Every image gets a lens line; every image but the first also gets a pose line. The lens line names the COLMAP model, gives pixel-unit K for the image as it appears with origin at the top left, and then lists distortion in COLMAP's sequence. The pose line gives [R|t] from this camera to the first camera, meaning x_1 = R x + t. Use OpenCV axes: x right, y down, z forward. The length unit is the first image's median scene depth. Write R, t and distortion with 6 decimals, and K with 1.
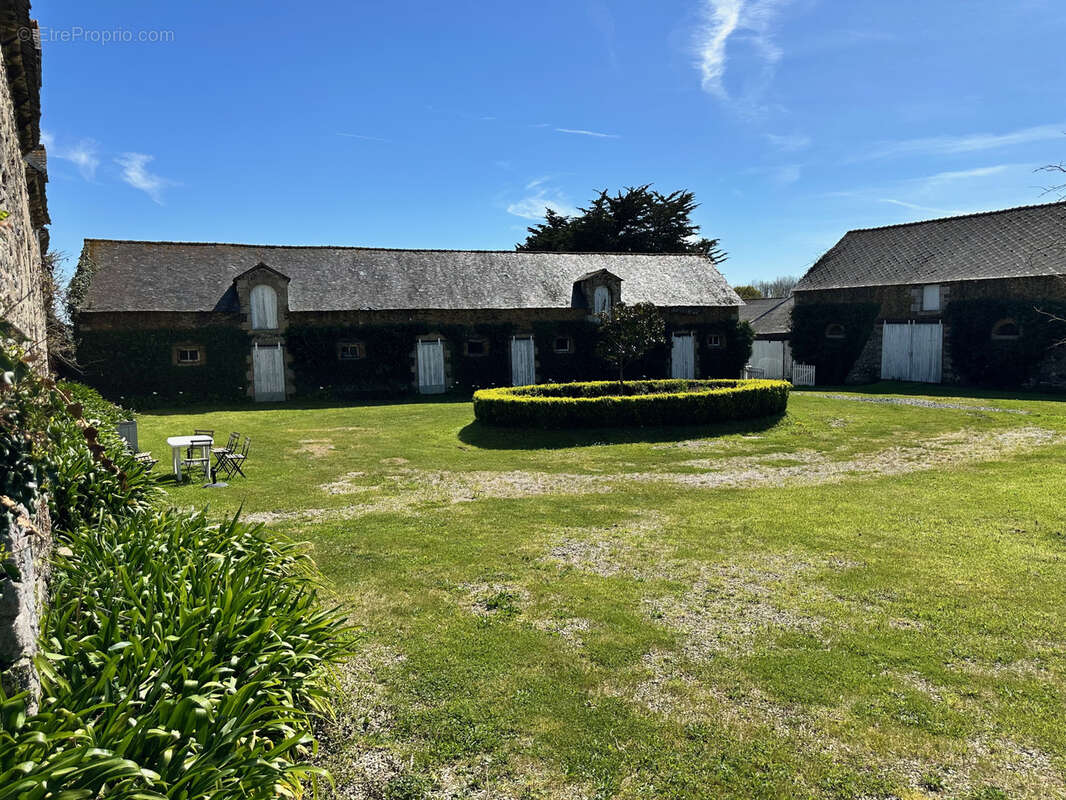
lens RADIAL K [[747.1, 0, 550.2], [0, 747.1, 407.2], [0, 0, 1]] dist [0.042693, -0.056693]
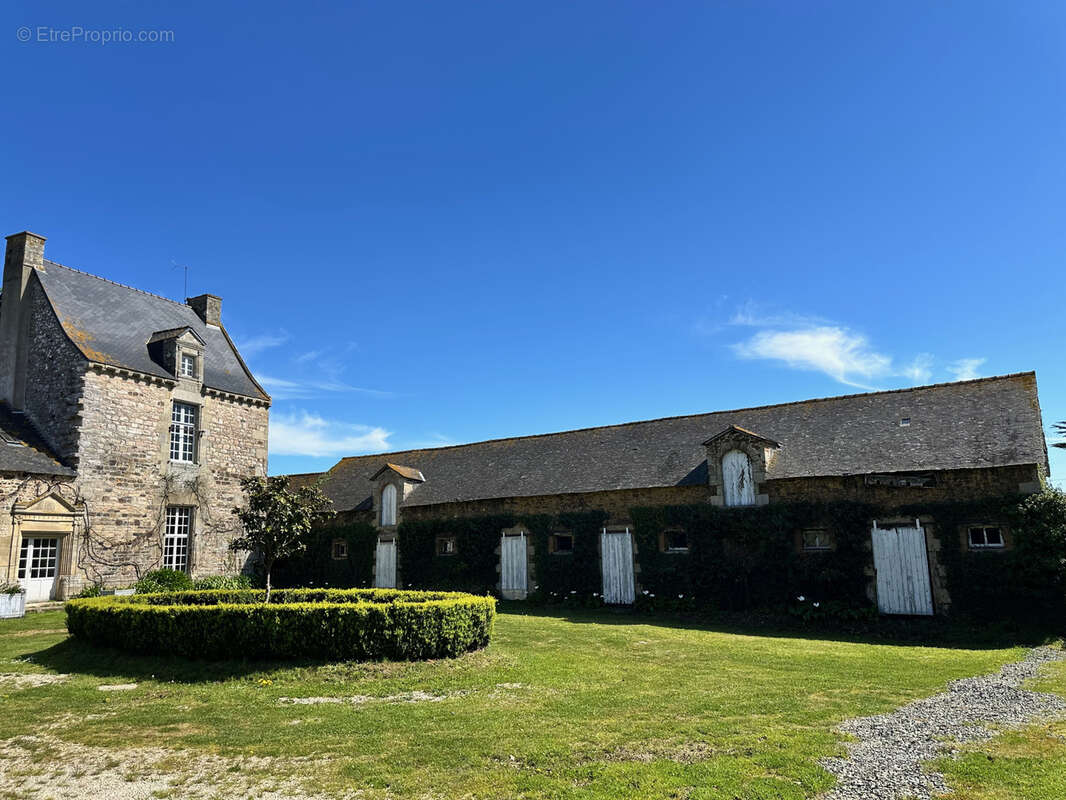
lens RADIAL K [[747.1, 0, 523.6], [0, 747.1, 400.1], [0, 0, 1]] dist [0.042693, -0.056693]
pose [[0.523388, -0.159232, -0.837084, 0.638339], [-0.075440, 0.969867, -0.231659, -0.044536], [0.848749, 0.184397, 0.495604, 0.605069]]
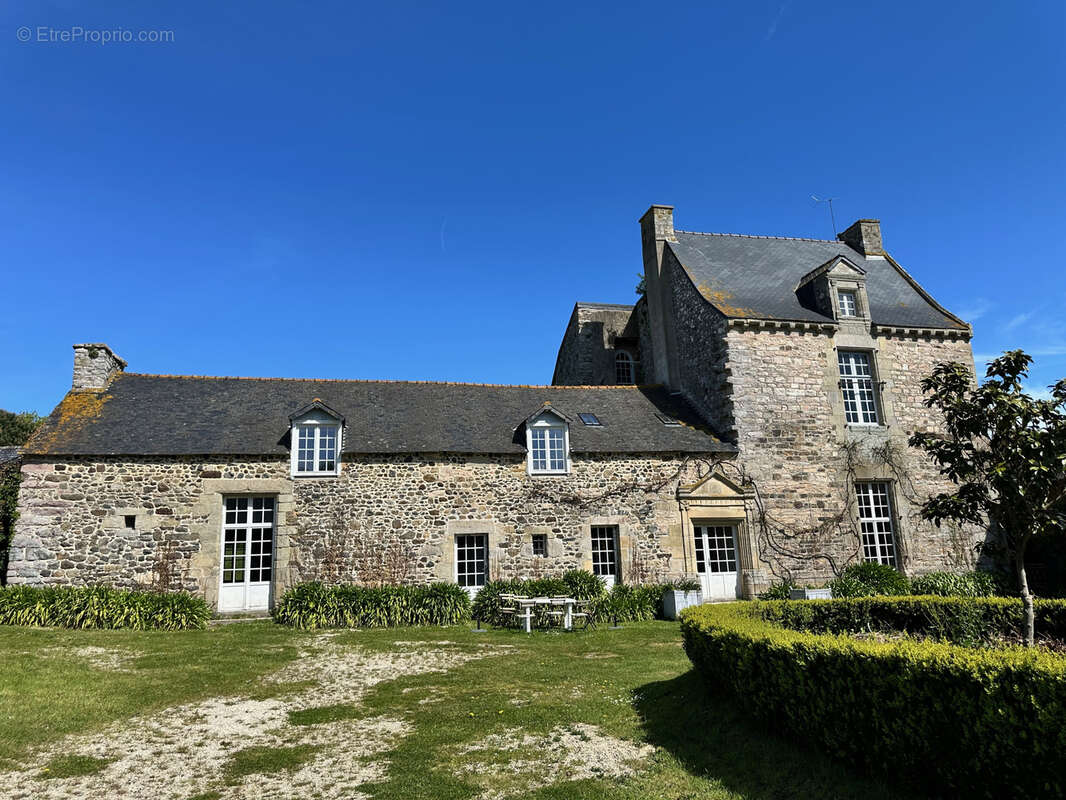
lens RADIAL K [[738.9, 0, 536.7], [0, 738.9, 407.1], [0, 0, 1]] dist [0.040196, -0.049463]
pose [[-0.326185, -0.168427, -0.930181, 0.356603], [-0.059455, 0.985706, -0.157632, -0.039053], [0.943434, 0.003887, -0.331536, 0.671234]]
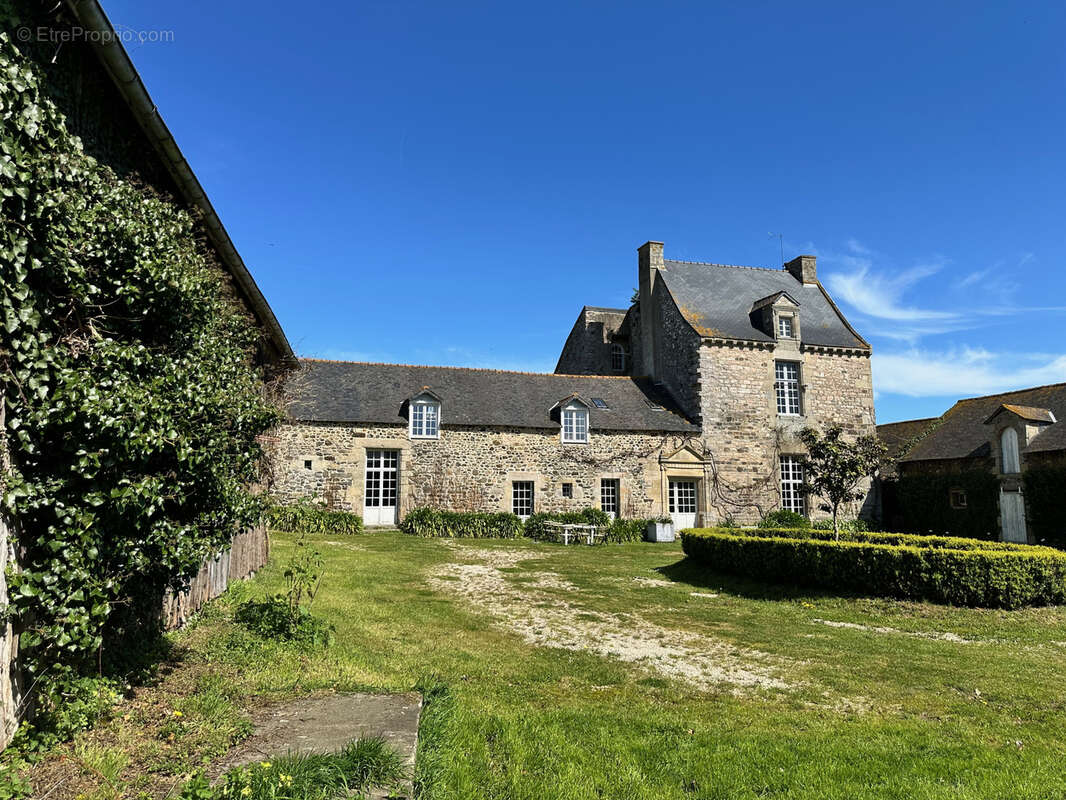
lens RADIAL K [[747.1, 0, 522.6], [0, 747.1, 404.3], [0, 0, 1]] dist [0.042693, -0.056693]
pose [[-0.267658, -0.106085, -0.957656, 0.714230], [-0.102934, 0.991380, -0.081051, -0.048873], [0.958000, 0.076882, -0.276271, 0.663093]]
